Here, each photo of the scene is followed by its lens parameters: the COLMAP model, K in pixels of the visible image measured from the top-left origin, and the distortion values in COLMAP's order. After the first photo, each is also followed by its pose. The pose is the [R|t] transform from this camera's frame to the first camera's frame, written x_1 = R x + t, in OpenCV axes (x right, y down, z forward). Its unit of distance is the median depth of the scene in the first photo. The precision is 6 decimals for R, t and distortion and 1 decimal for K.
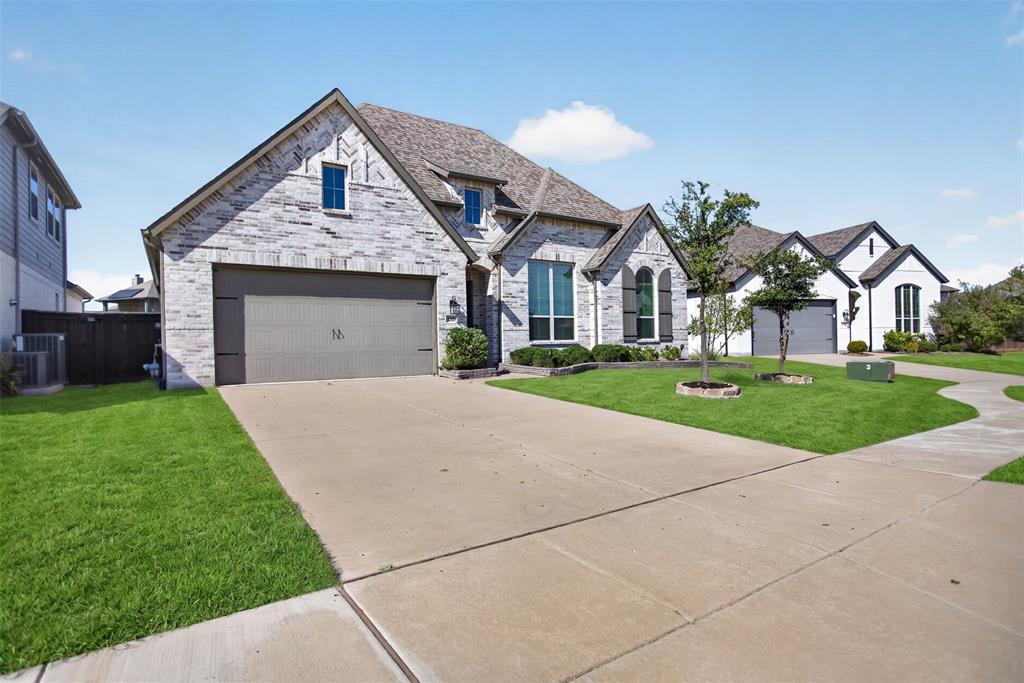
lens RADIAL K [[529.6, 0, 506.4], [0, 529.6, 344.0], [0, 0, 1]] dist [-0.021442, 0.000343]
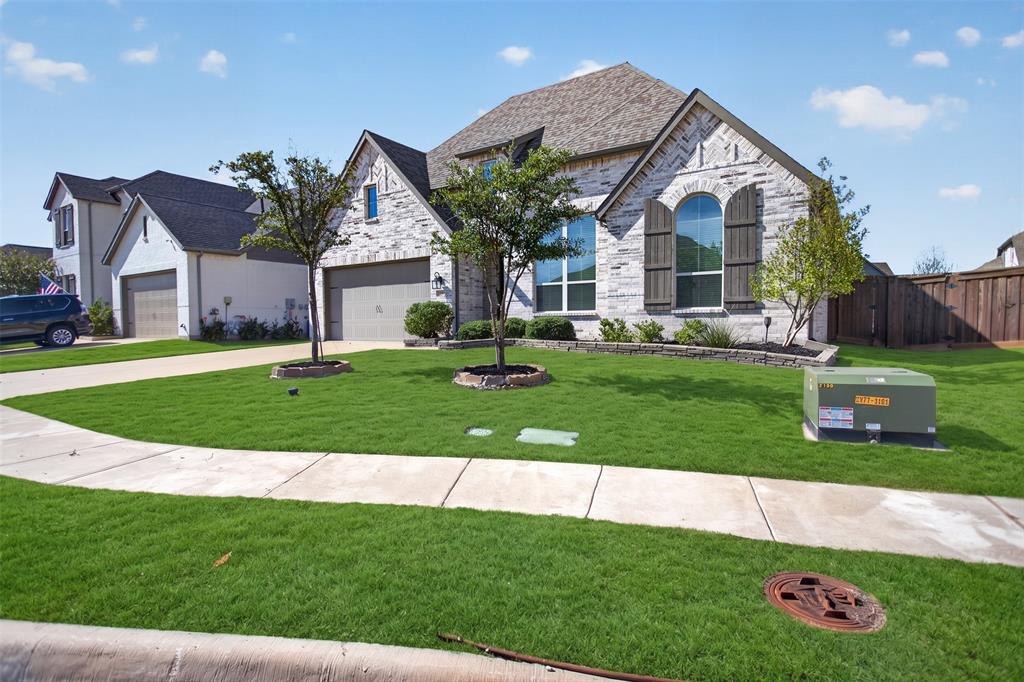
lens RADIAL K [[529.6, 0, 506.4], [0, 529.6, 343.5], [0, 0, 1]] dist [-0.021442, 0.000343]
pose [[0.385635, 0.049673, -0.921313, 1.027941], [0.002826, 0.998481, 0.055017, -0.003103], [0.922647, -0.023820, 0.384909, 0.734416]]
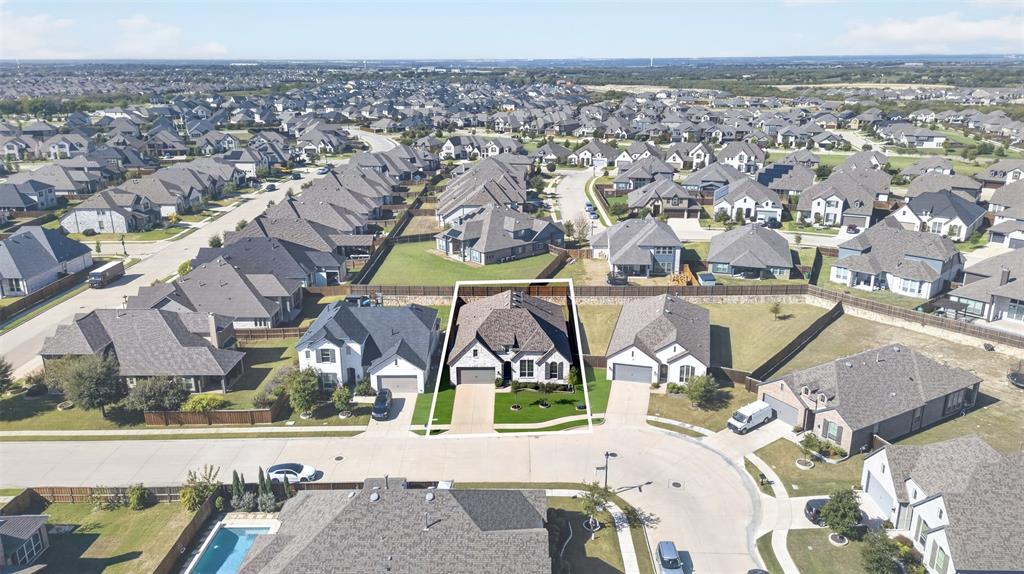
lens RADIAL K [[718.3, 0, 512.0], [0, 718.3, 287.0], [0, 0, 1]] dist [0.063188, -0.001900]
pose [[0.837228, 0.181246, -0.515944, 3.543982], [-0.008704, 0.947775, 0.318820, -3.163524], [0.546784, -0.262434, 0.795082, -4.342025]]
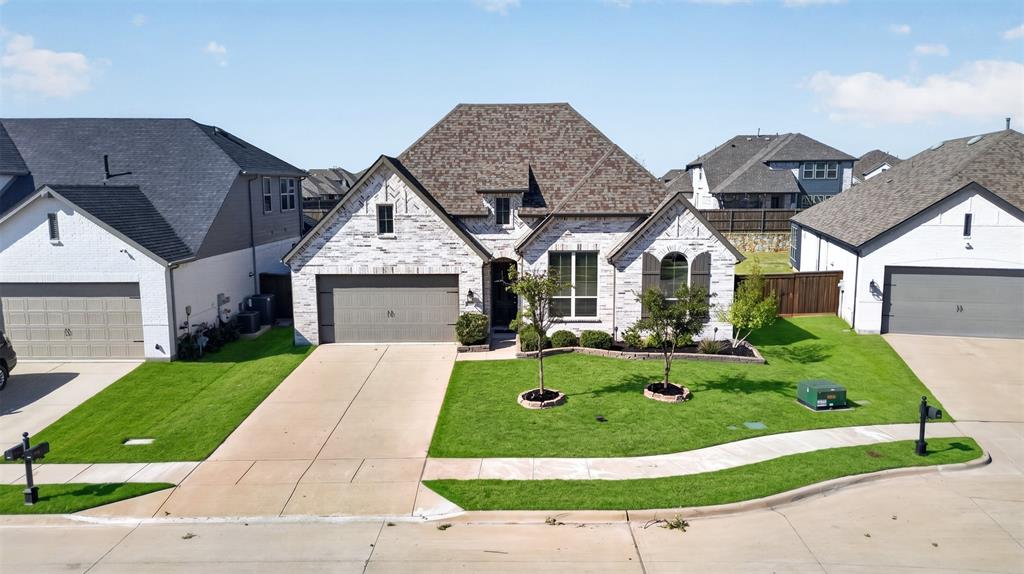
lens RADIAL K [[718.3, 0, 512.0], [0, 718.3, 287.0], [0, 0, 1]] dist [0.063188, -0.001900]
pose [[0.835075, 0.092959, -0.542226, 1.045312], [-0.006926, 0.987319, 0.158599, -0.407745], [0.550093, -0.128687, 0.825129, -0.497899]]
